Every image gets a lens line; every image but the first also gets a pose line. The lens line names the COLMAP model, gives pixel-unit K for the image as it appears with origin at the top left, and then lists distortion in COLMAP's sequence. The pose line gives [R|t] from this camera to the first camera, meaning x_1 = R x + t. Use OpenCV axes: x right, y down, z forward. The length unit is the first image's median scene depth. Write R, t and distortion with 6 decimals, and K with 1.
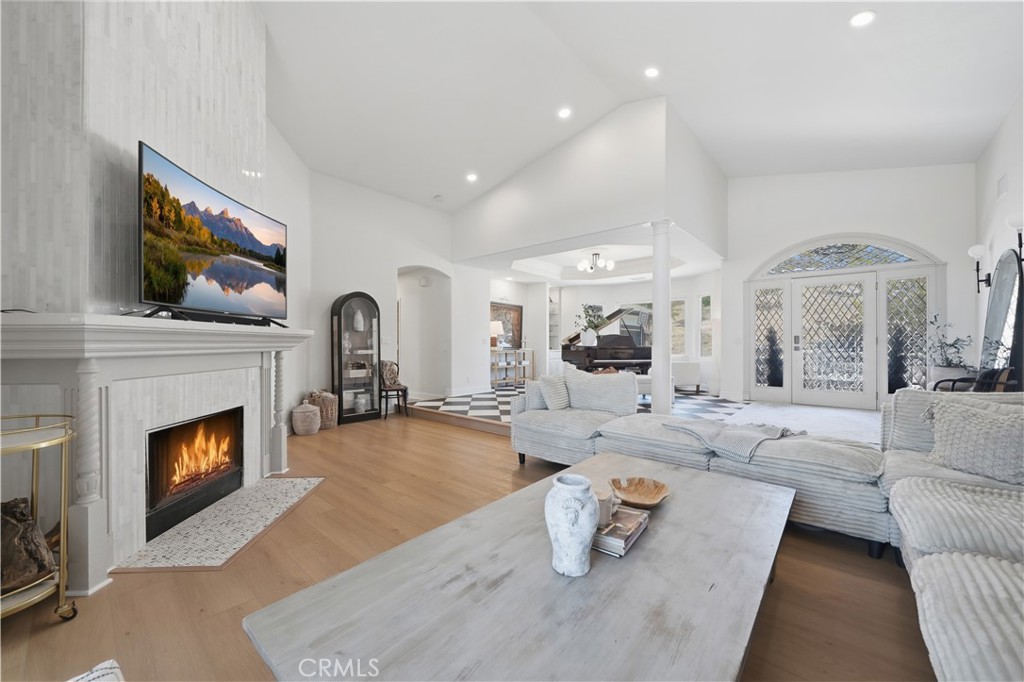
lens RADIAL K [[395.0, 0, 509.0], [0, 395.0, 338.0], [0, 0, 1]] dist [-0.000303, 0.000090]
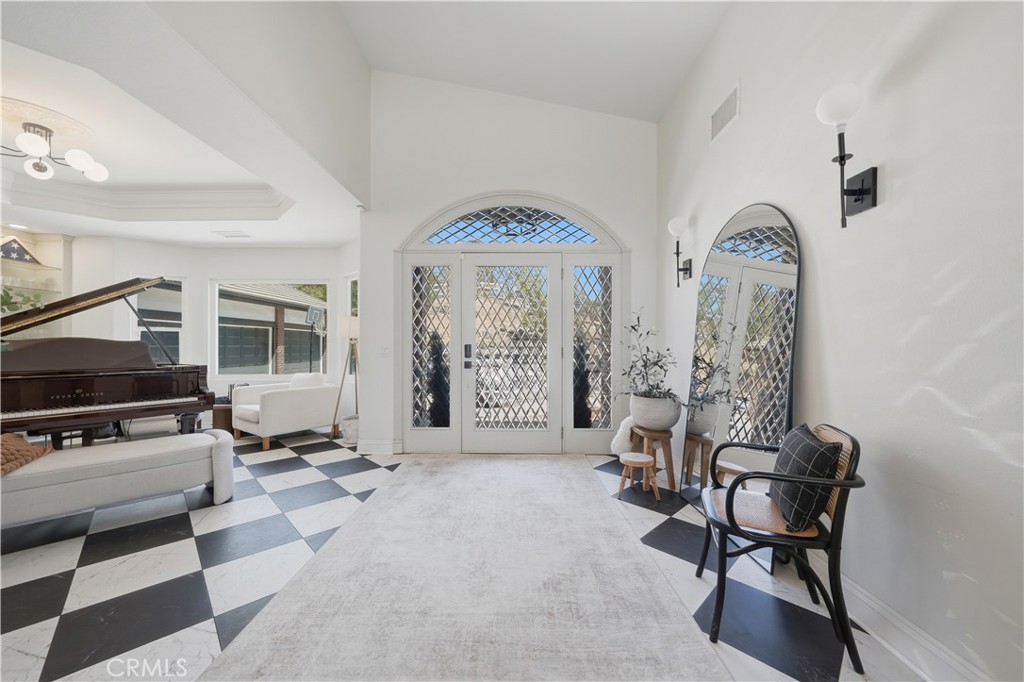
lens RADIAL K [[395.0, 0, 512.4], [0, 395.0, 337.7], [0, 0, 1]] dist [-0.000303, 0.000090]
pose [[0.753003, 0.004923, 0.657999, 0.360872], [-0.004722, 0.999987, -0.002078, -0.015334], [-0.658000, -0.001543, 0.753016, 0.471472]]
